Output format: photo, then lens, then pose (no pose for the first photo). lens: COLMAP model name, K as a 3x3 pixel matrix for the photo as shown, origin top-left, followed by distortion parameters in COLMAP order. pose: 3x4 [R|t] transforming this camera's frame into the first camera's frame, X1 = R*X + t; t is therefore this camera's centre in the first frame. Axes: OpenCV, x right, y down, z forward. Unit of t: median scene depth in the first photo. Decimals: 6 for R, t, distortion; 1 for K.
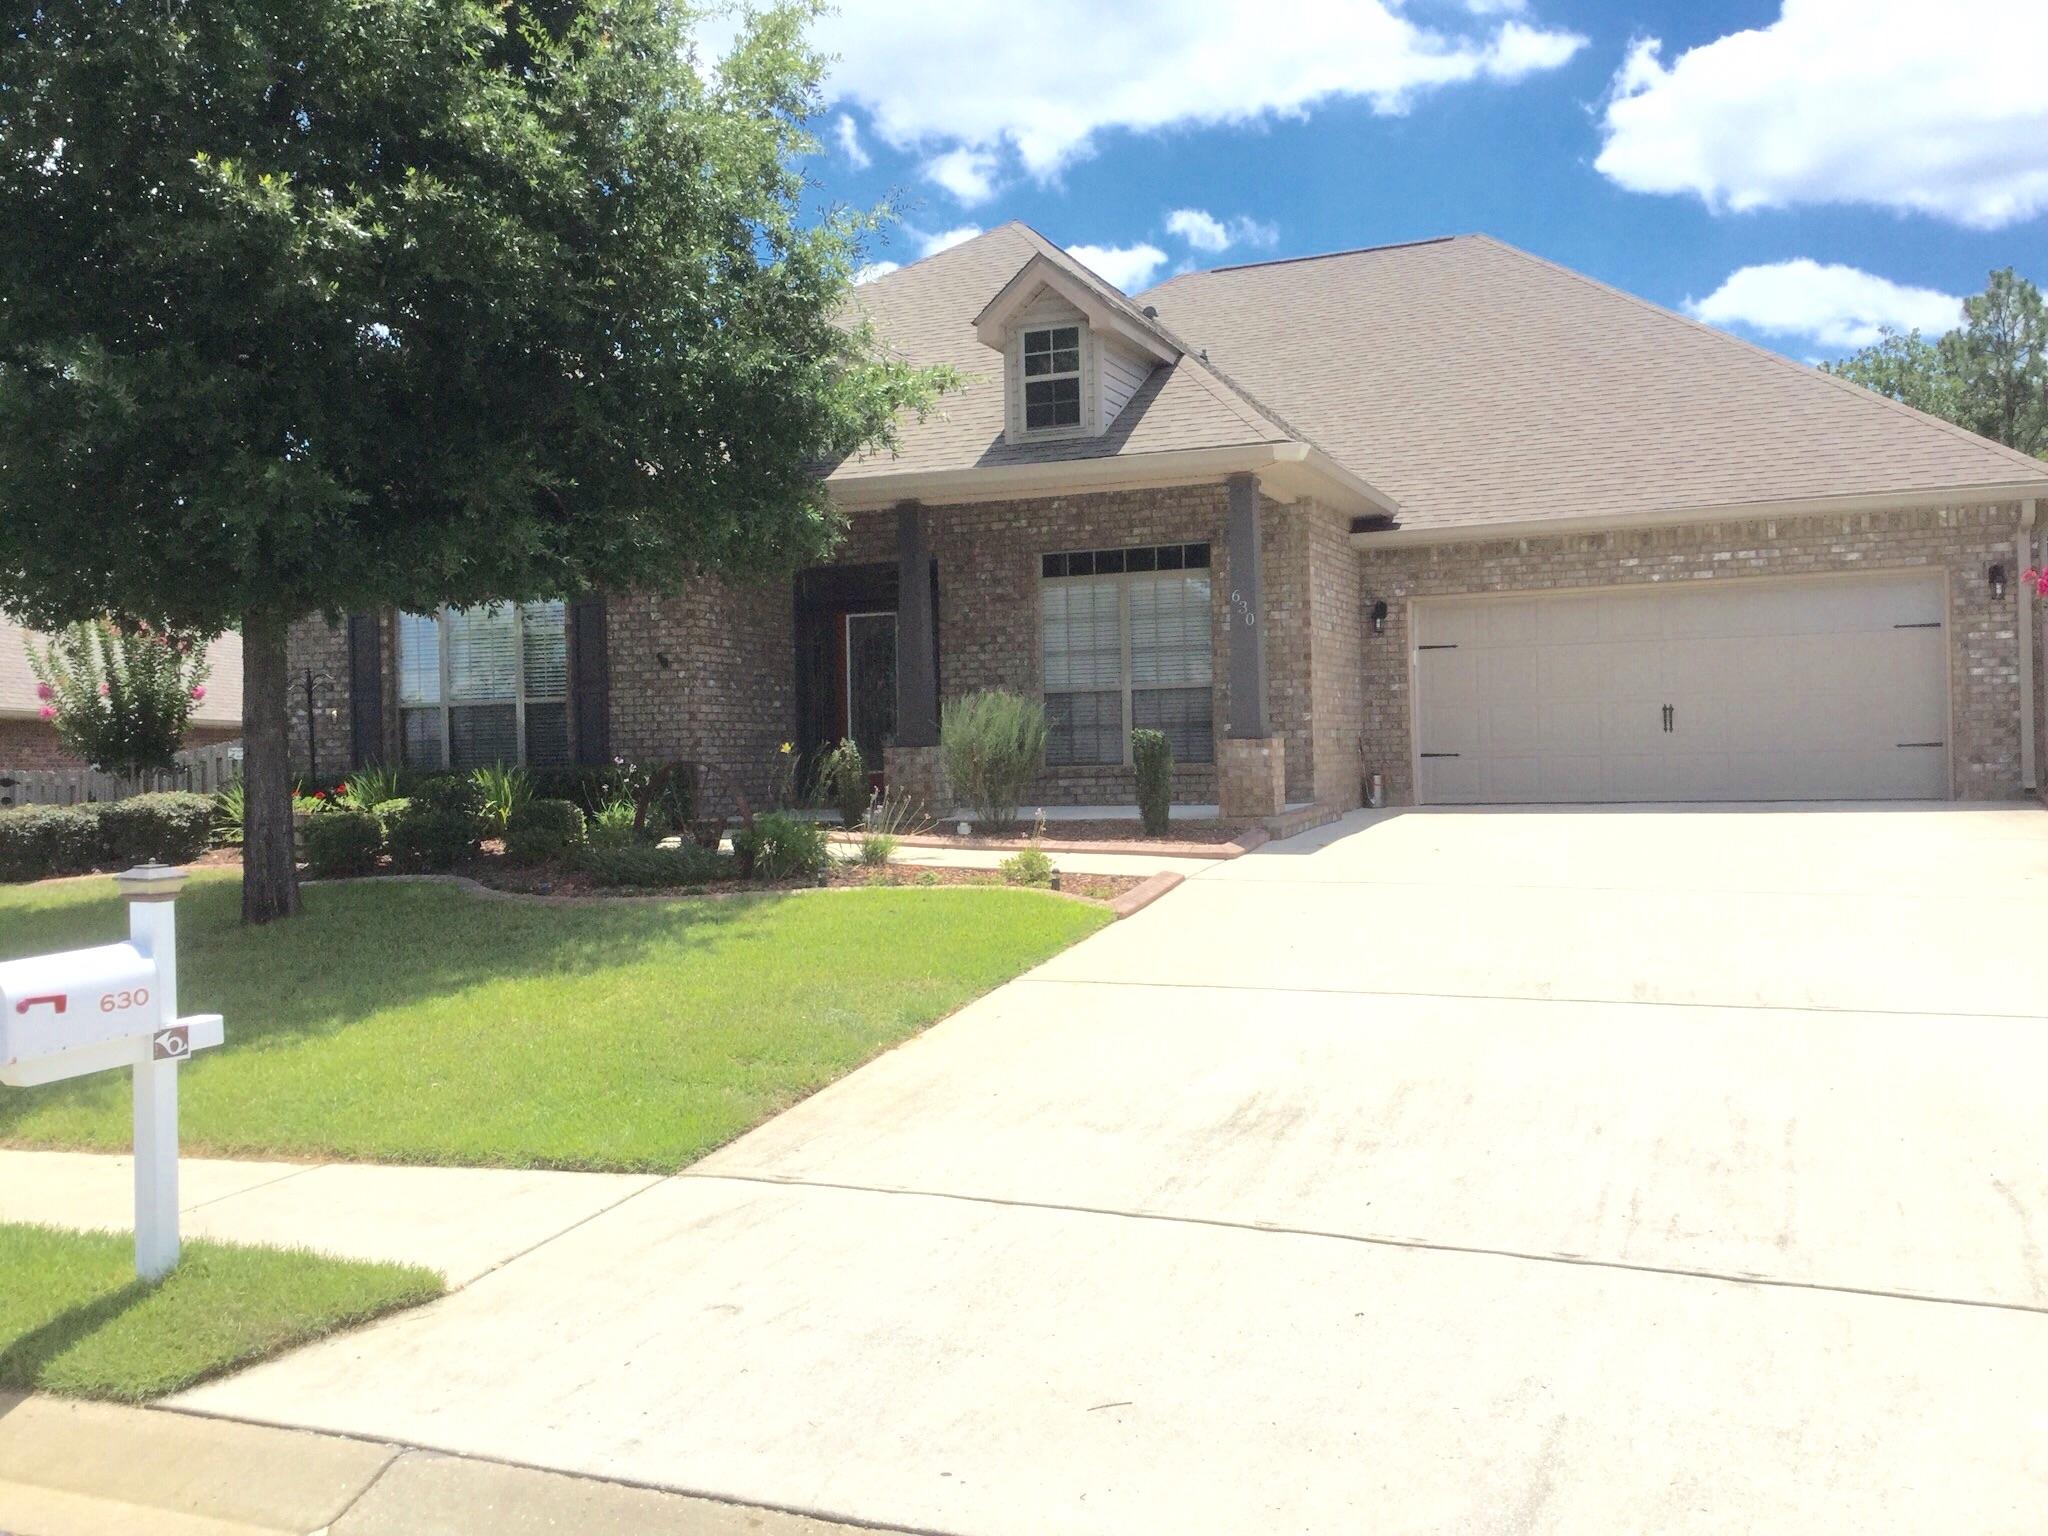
lens RADIAL K [[1847.6, 0, 1019.2], [0, 1847.6, 766.0], [0, 0, 1]] dist [0.028289, -0.037390]
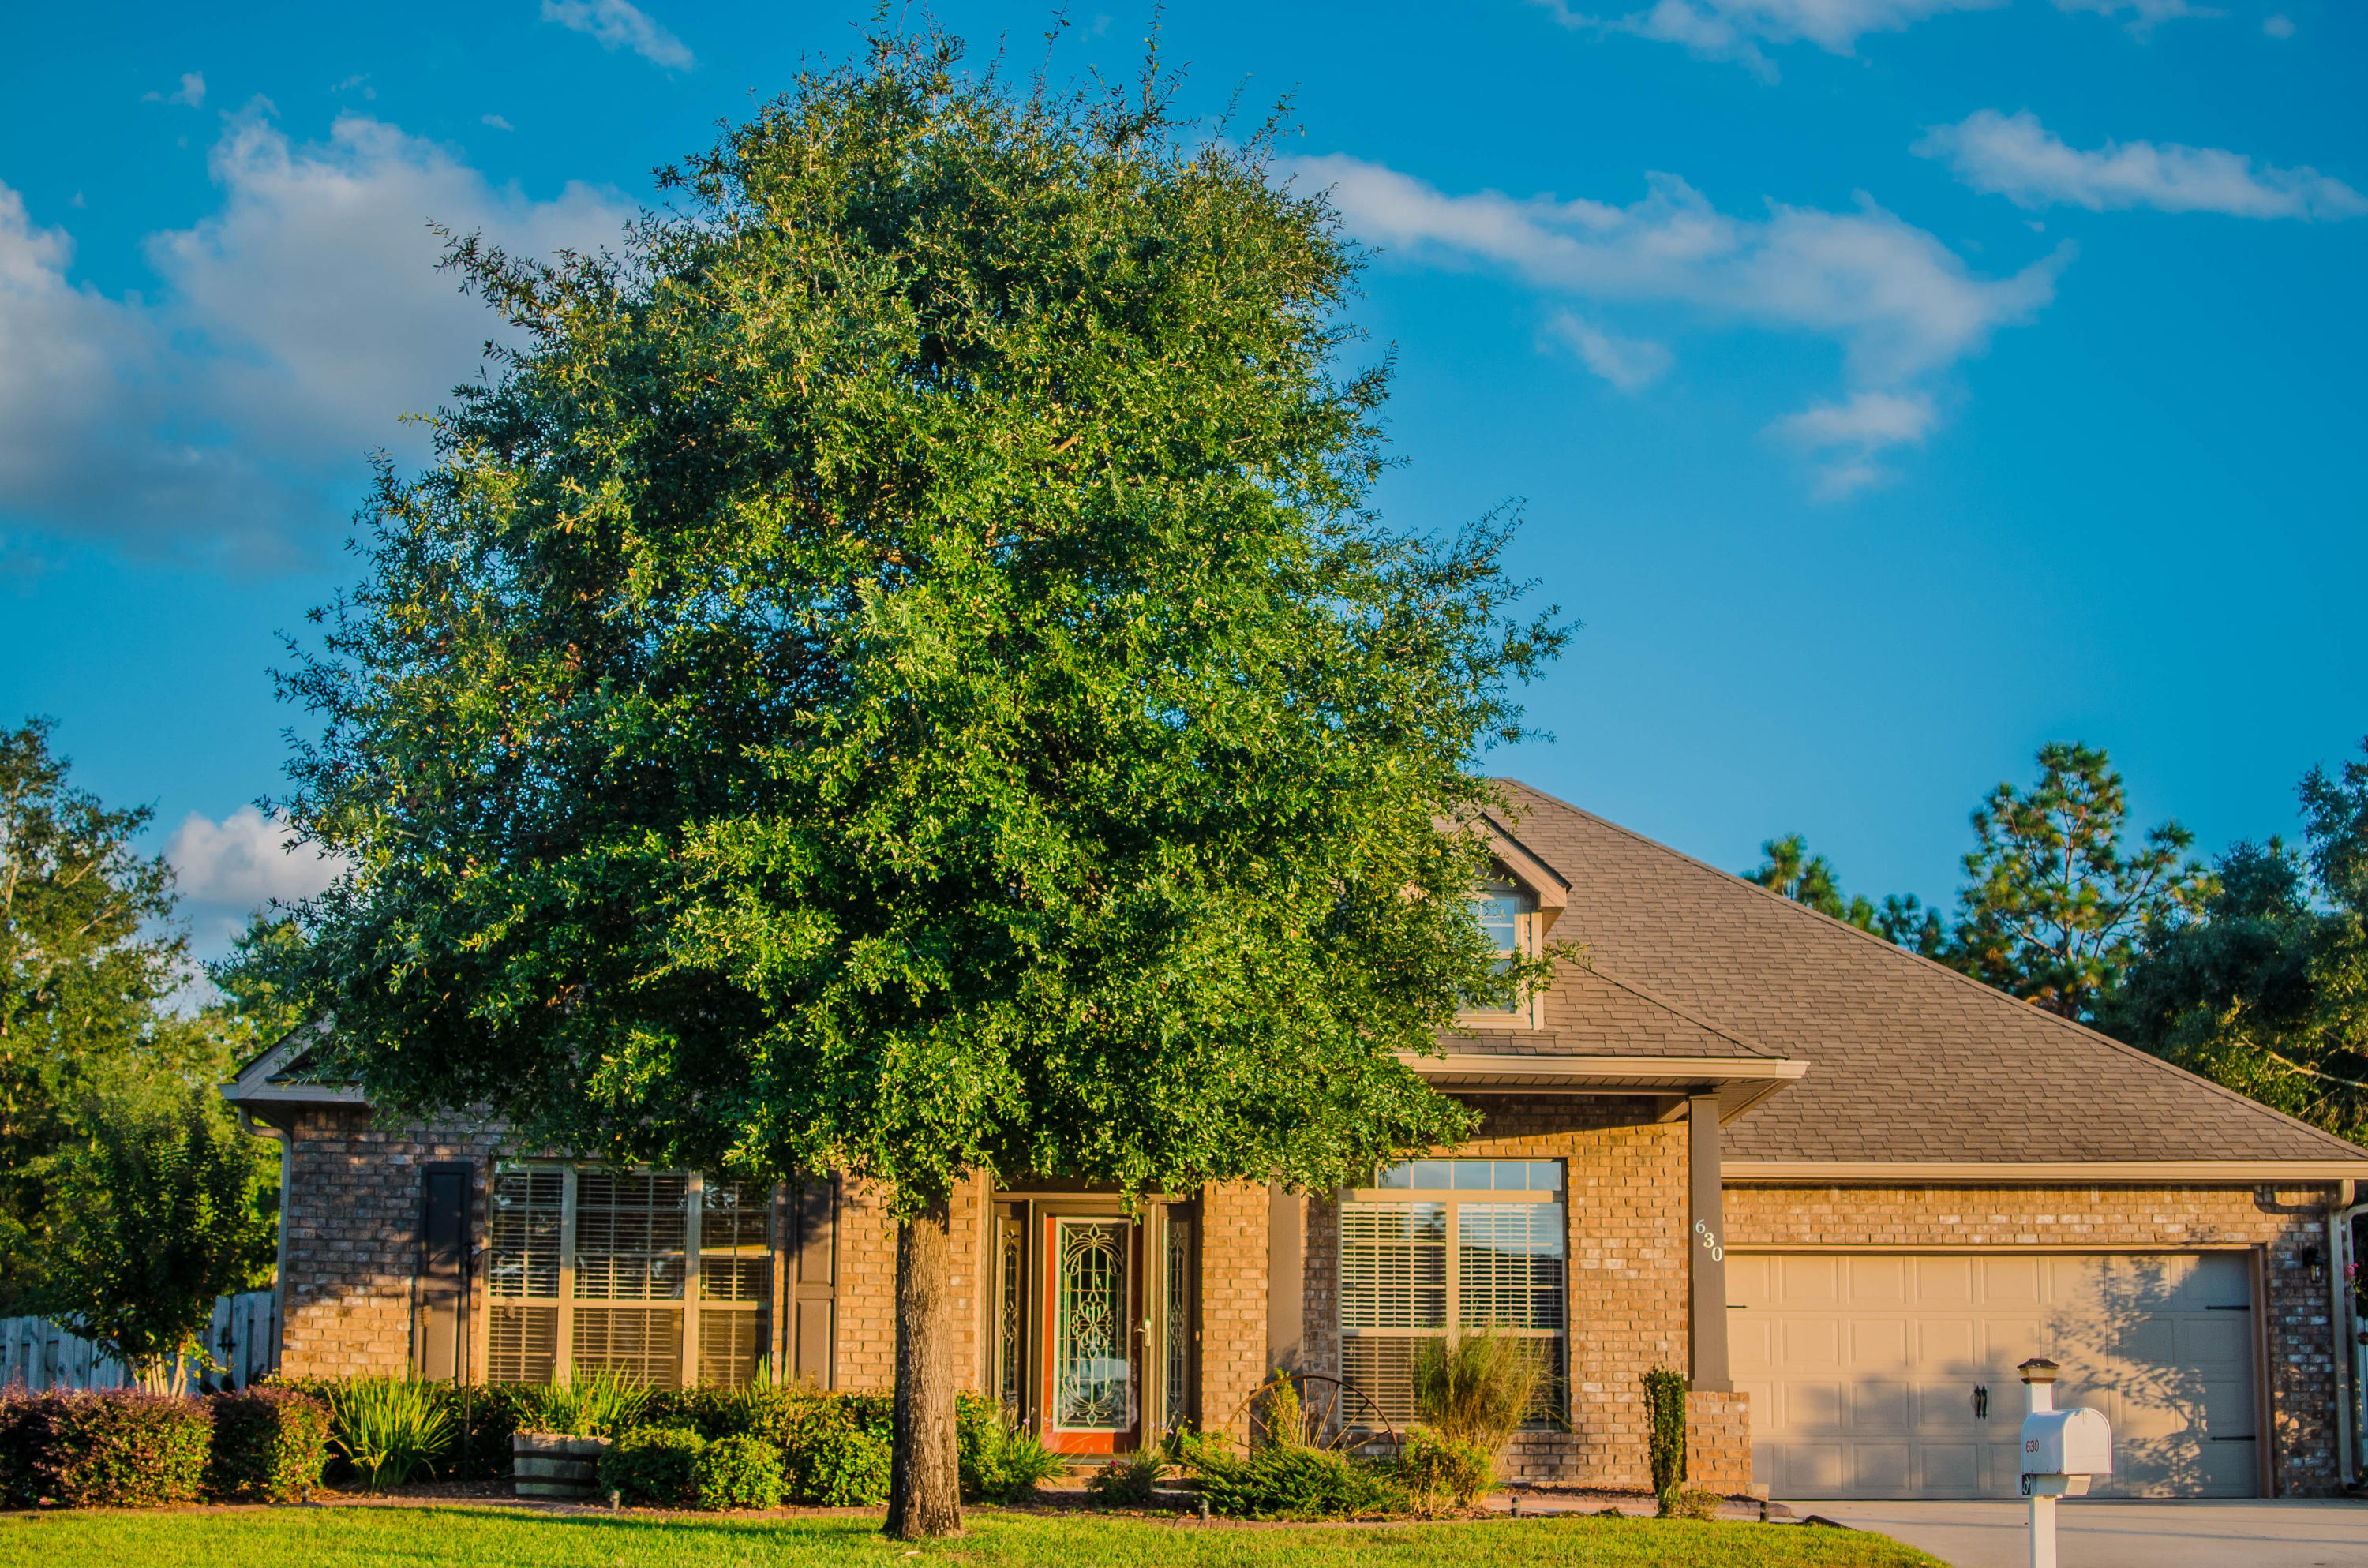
lens RADIAL K [[3609.5, 0, 1185.4], [0, 3609.5, 789.0], [0, 0, 1]] dist [-0.176578, 0.000000]
pose [[0.910925, 0.118930, 0.395059, -0.702543], [-0.028109, 0.973216, -0.228166, 0.087964], [-0.411614, 0.196737, 0.889870, -0.389503]]
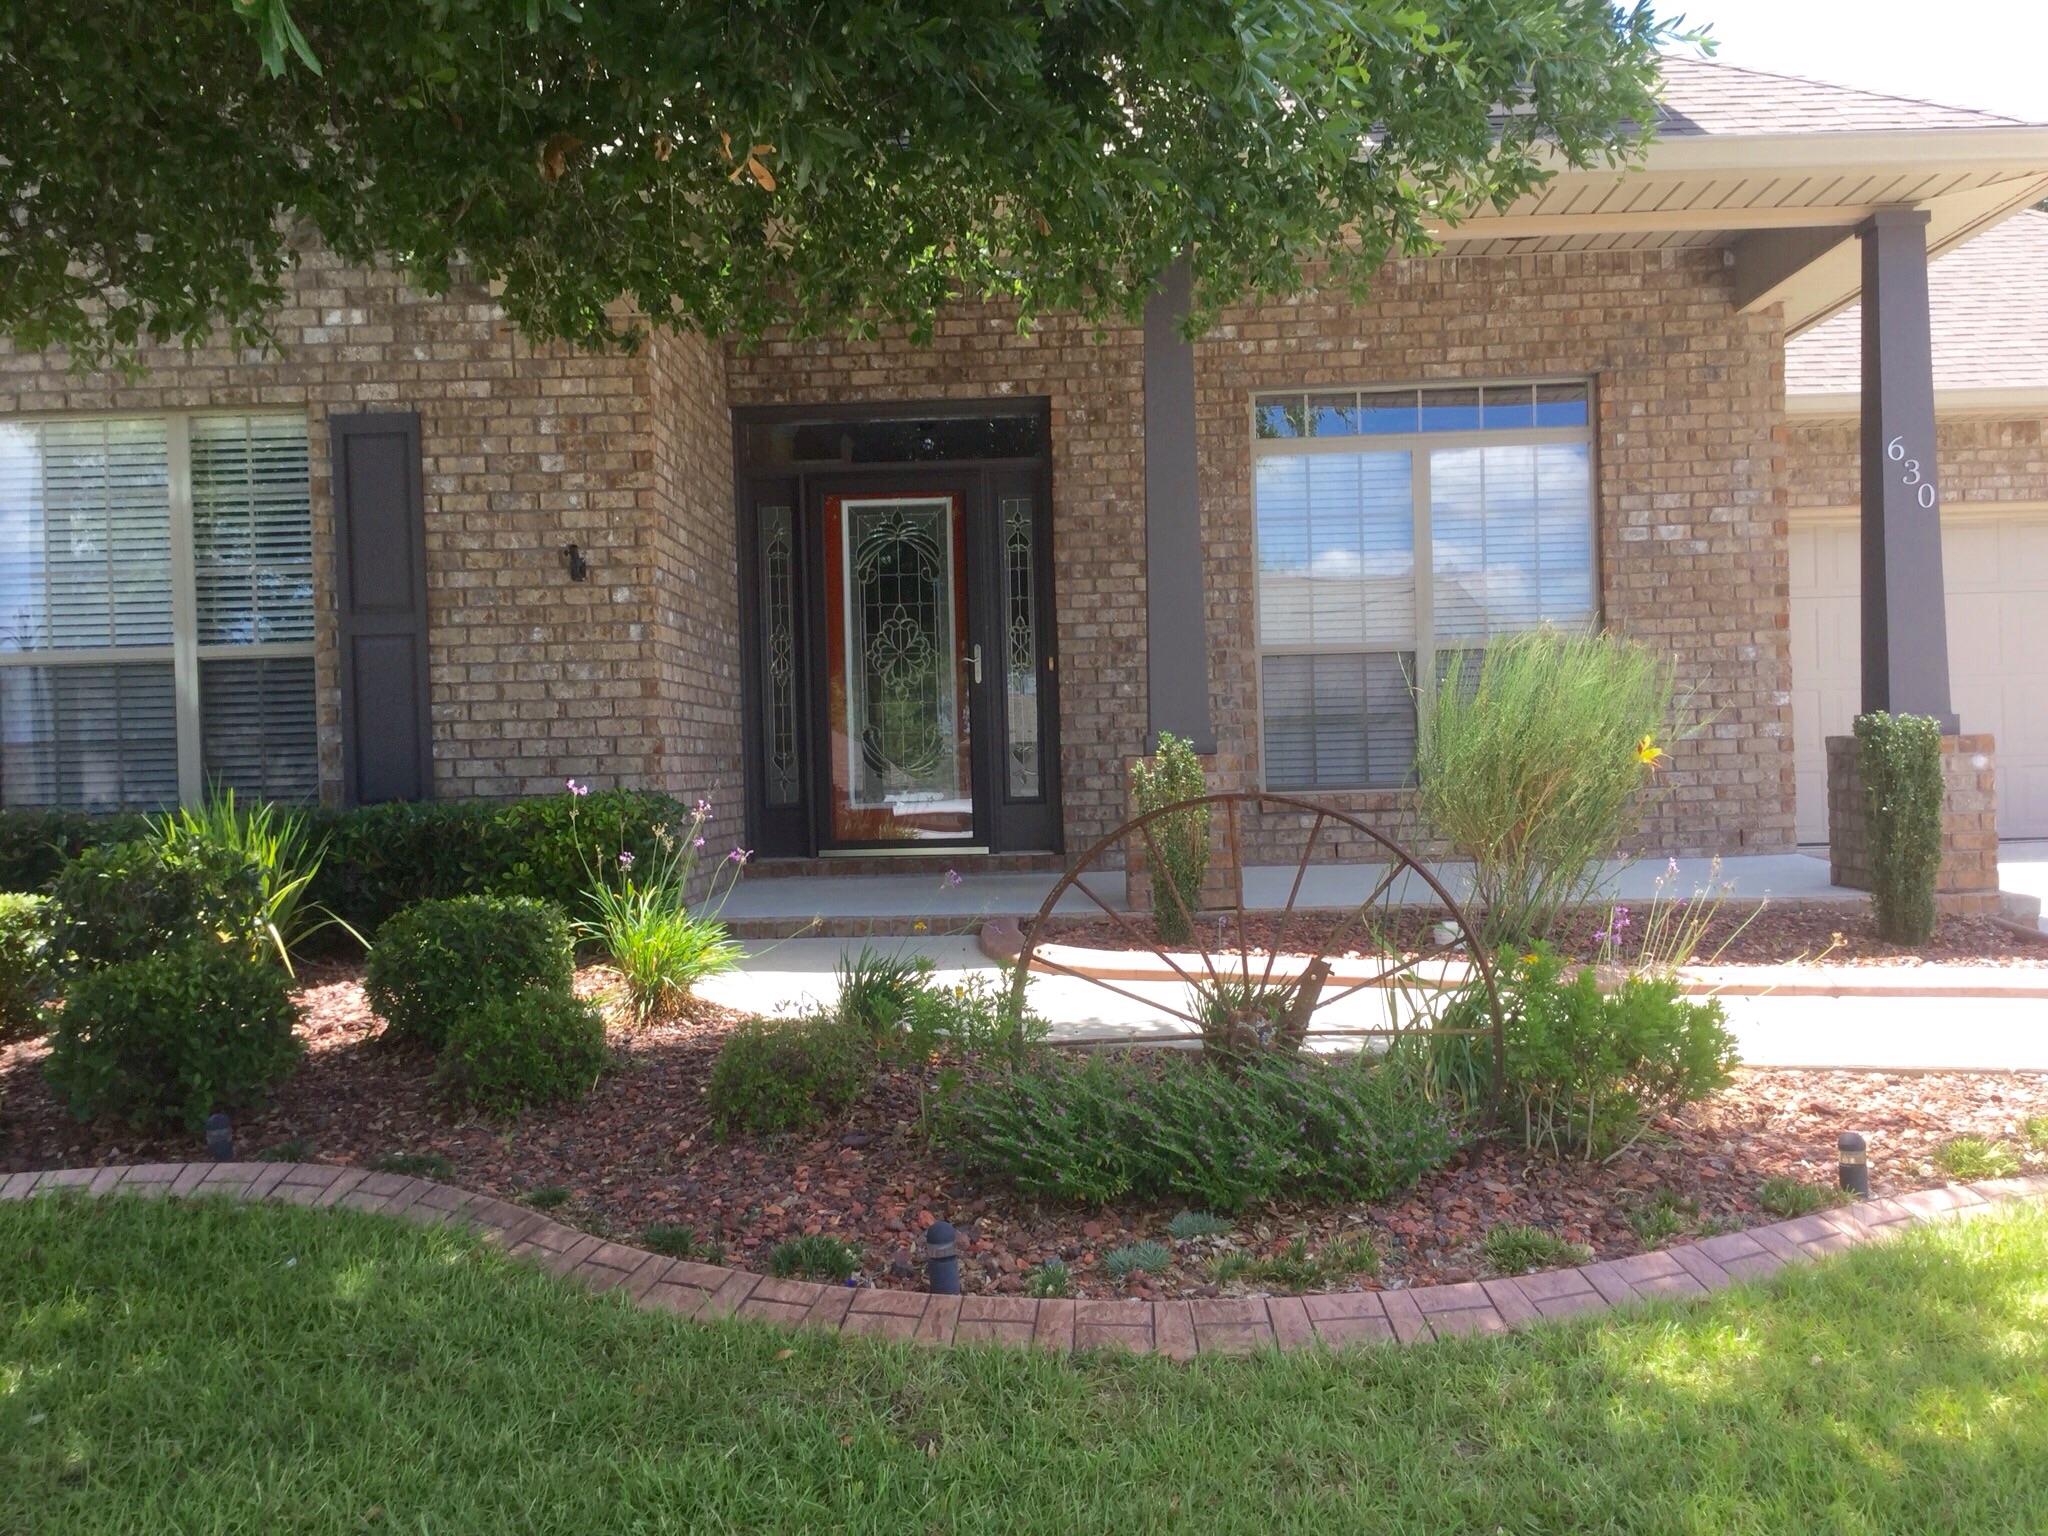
lens RADIAL K [[1847.6, 0, 1025.6], [0, 1847.6, 781.0], [0, 0, 1]] dist [0.028289, -0.037390]
pose [[0.939690, -0.007424, 0.341946, -0.241963], [0.007868, 0.999969, 0.000089, -0.003774], [-0.341936, 0.002607, 0.939719, 0.541675]]
